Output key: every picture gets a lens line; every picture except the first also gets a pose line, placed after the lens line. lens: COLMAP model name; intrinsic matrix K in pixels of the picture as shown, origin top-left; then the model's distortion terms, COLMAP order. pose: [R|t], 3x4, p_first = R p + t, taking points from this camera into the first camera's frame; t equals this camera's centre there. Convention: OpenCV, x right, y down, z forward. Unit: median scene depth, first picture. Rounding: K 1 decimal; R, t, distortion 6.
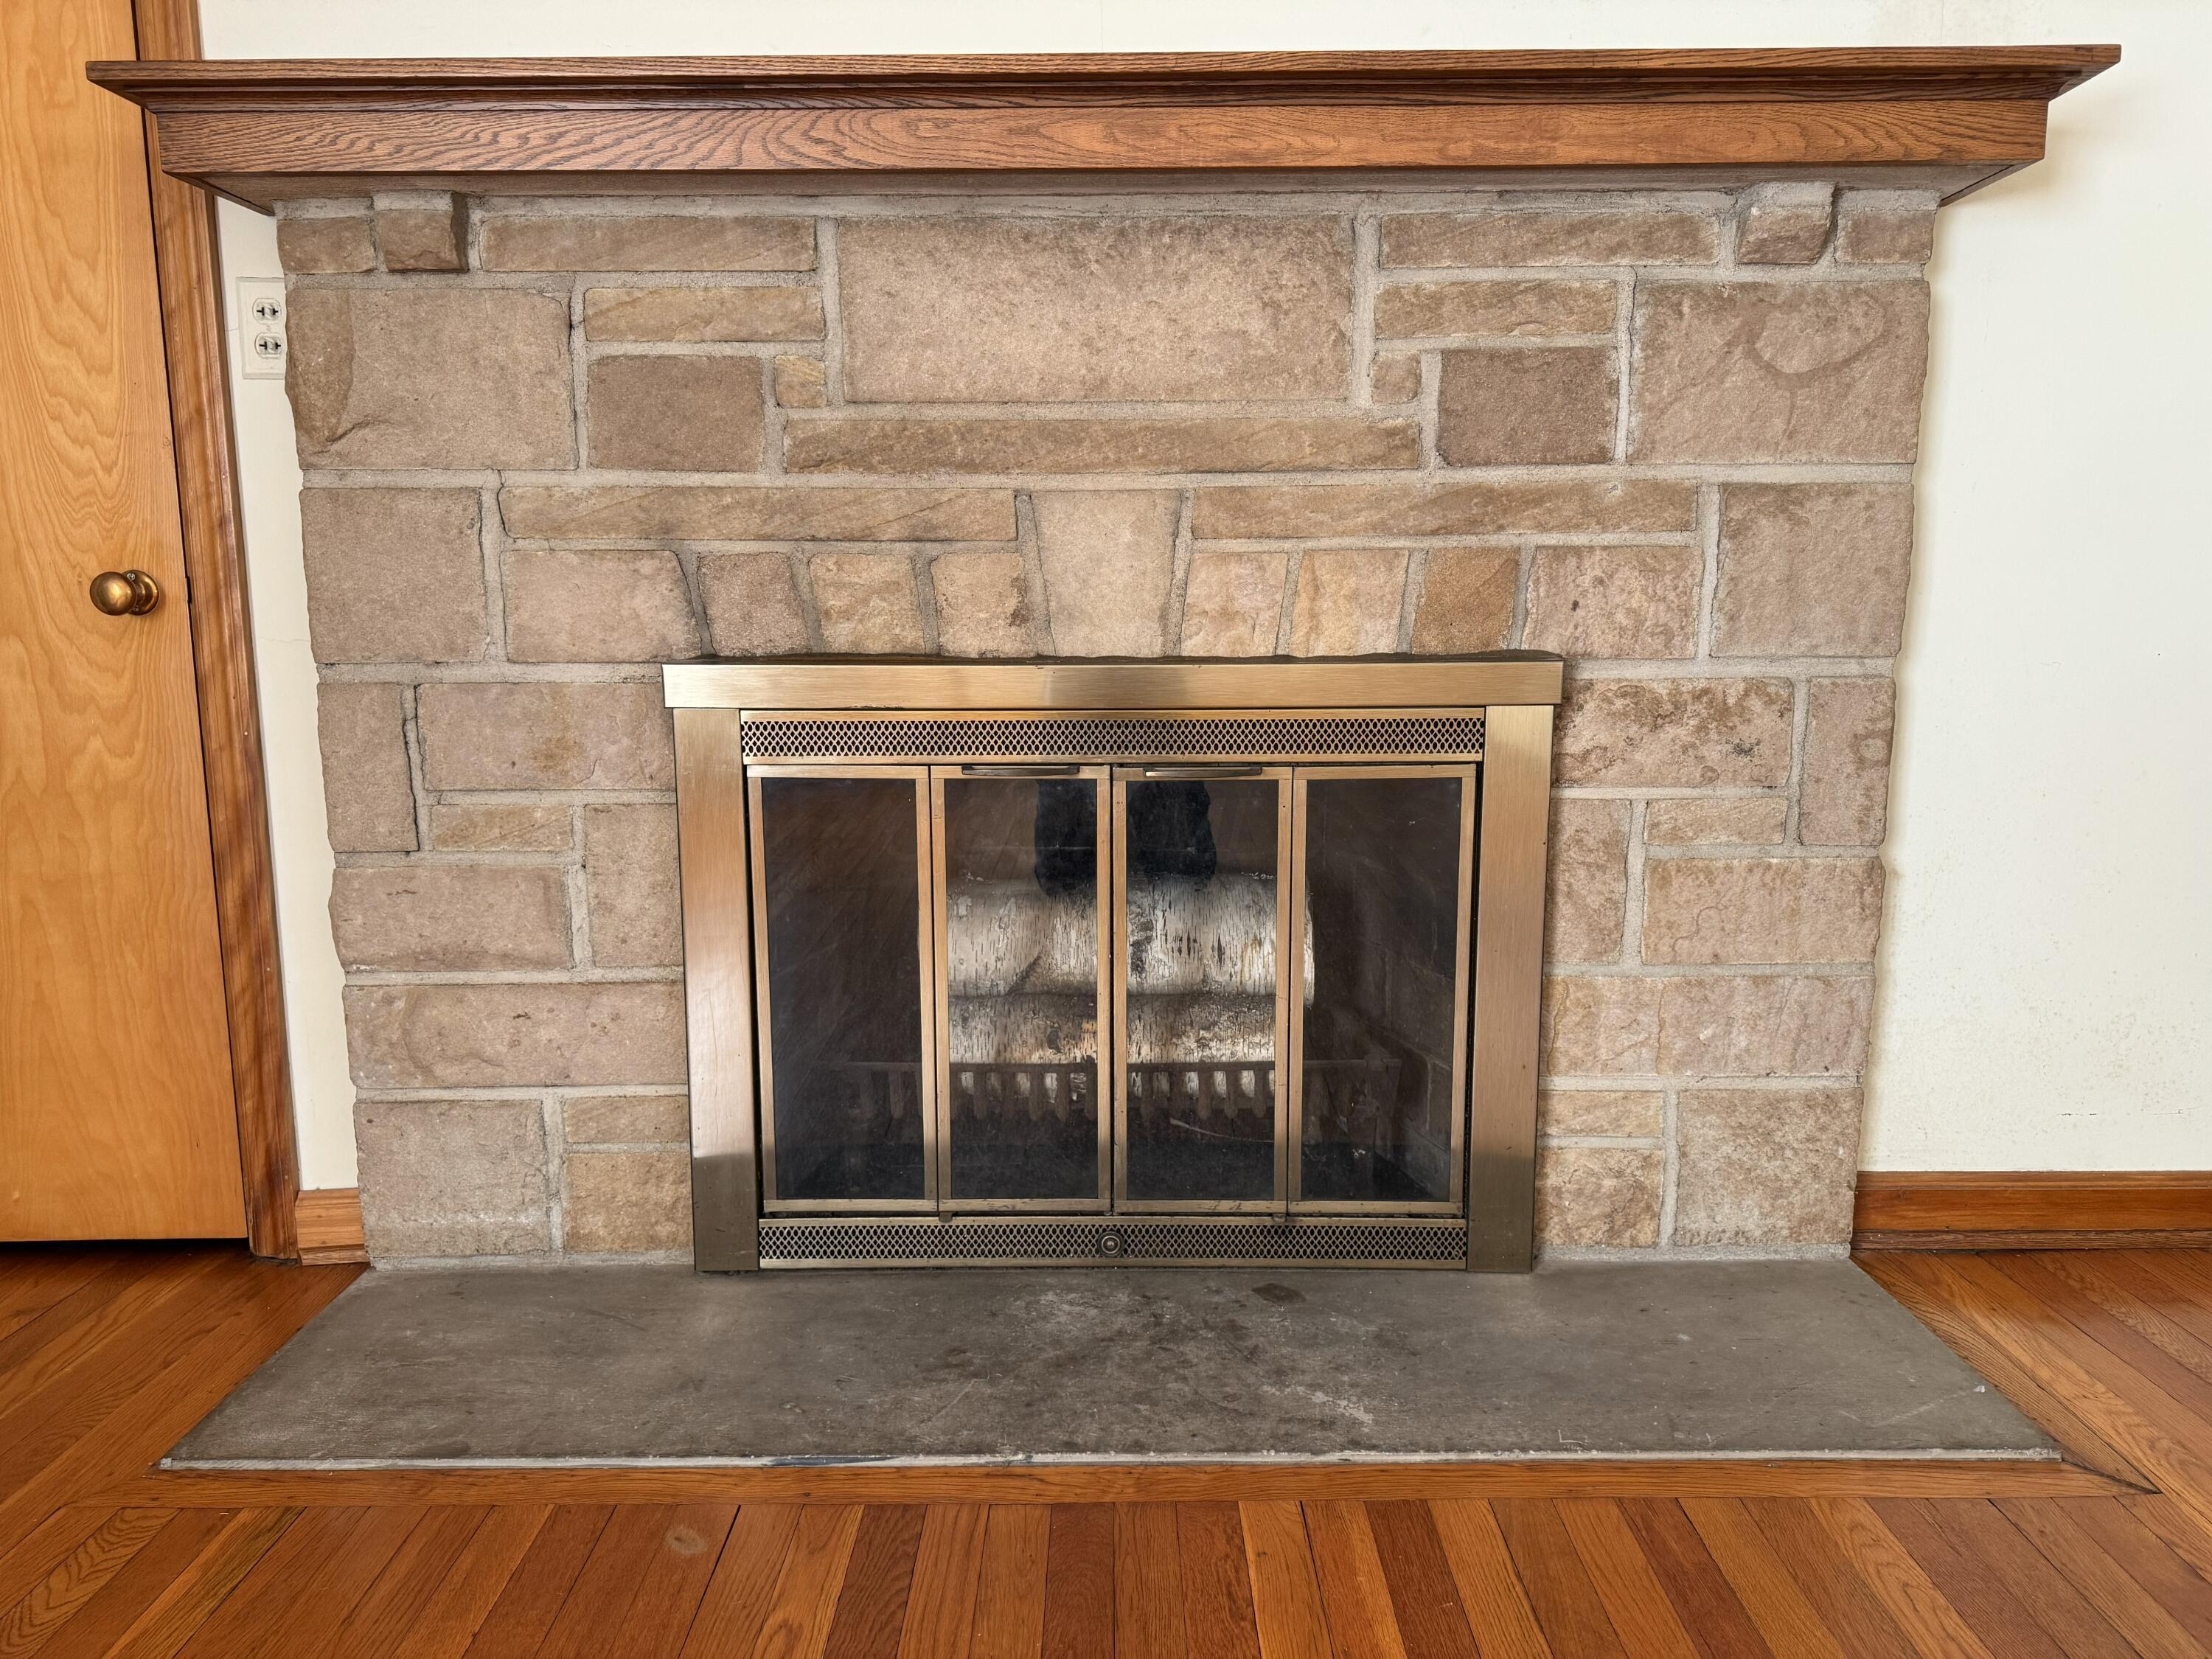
lens RADIAL K [[1477.1, 0, 1106.0], [0, 1477.1, 829.5], [0, 0, 1]] dist [0.087584, -0.117519]
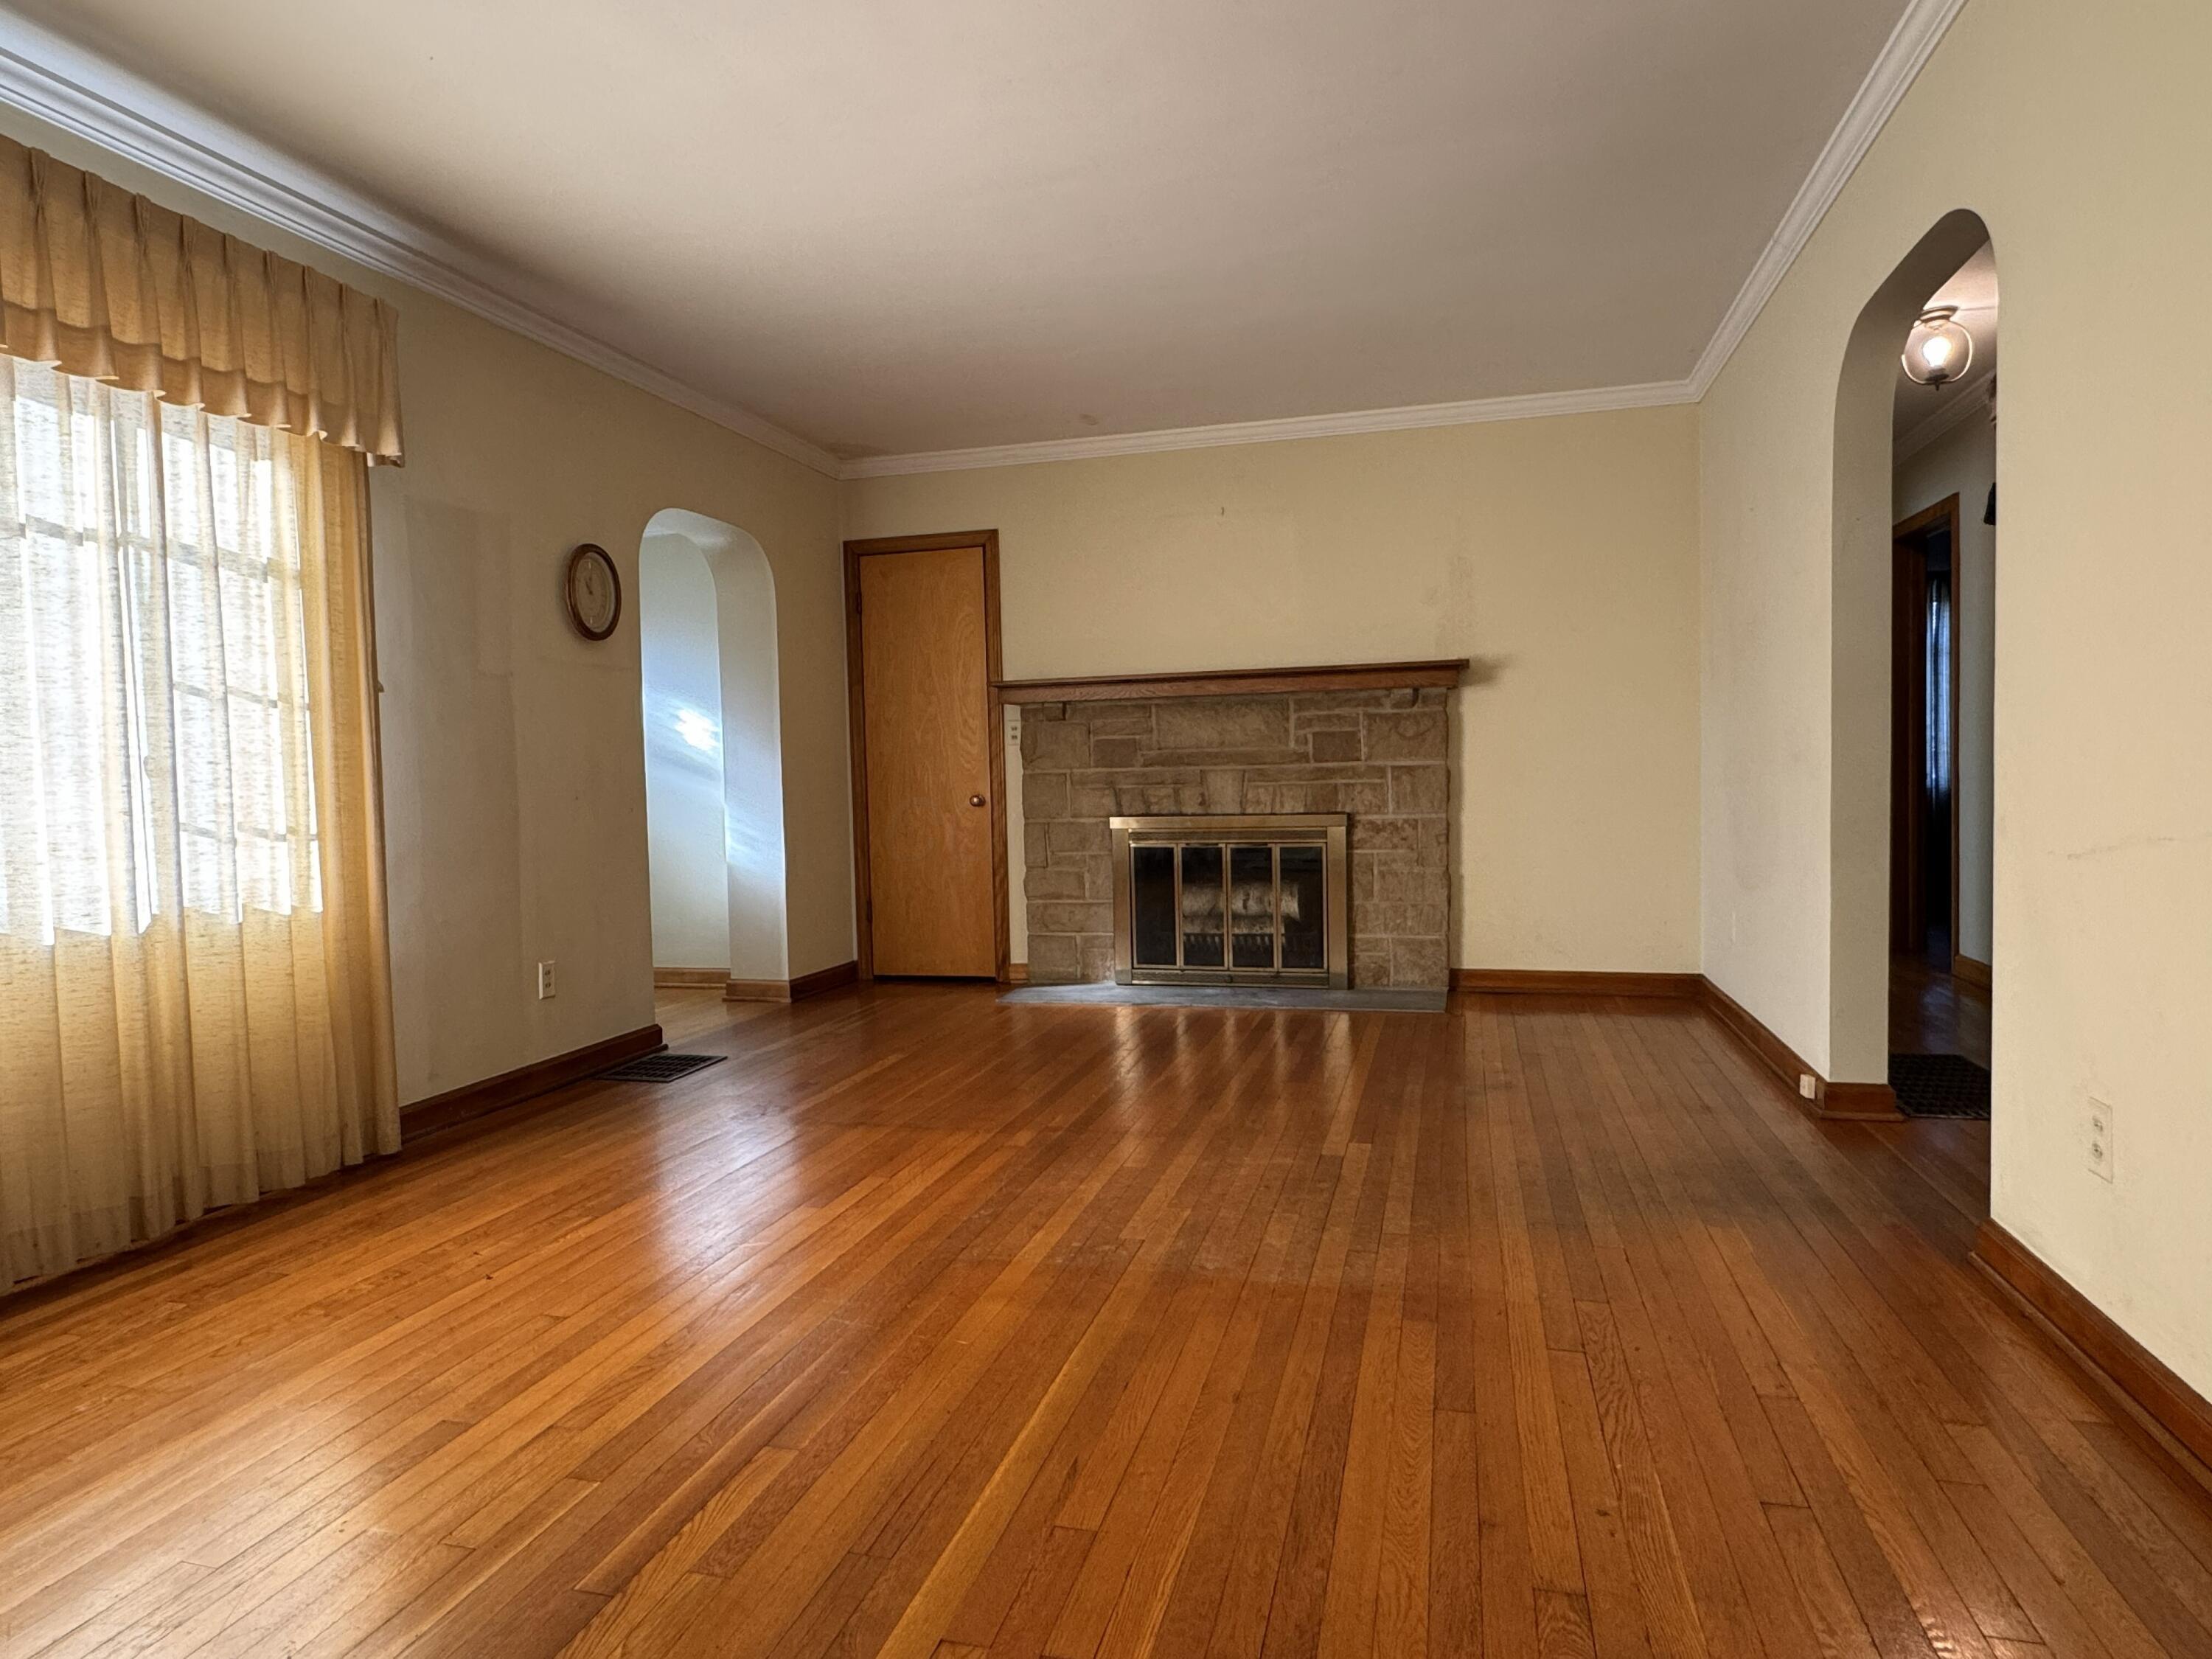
lens RADIAL K [[1477.1, 0, 1106.0], [0, 1477.1, 829.5], [0, 0, 1]] dist [0.087584, -0.117519]
pose [[0.961870, -0.006612, -0.273428, 0.722833], [-0.020326, 0.995215, -0.095567, 0.279697], [0.272752, 0.097481, 0.957133, -2.607191]]
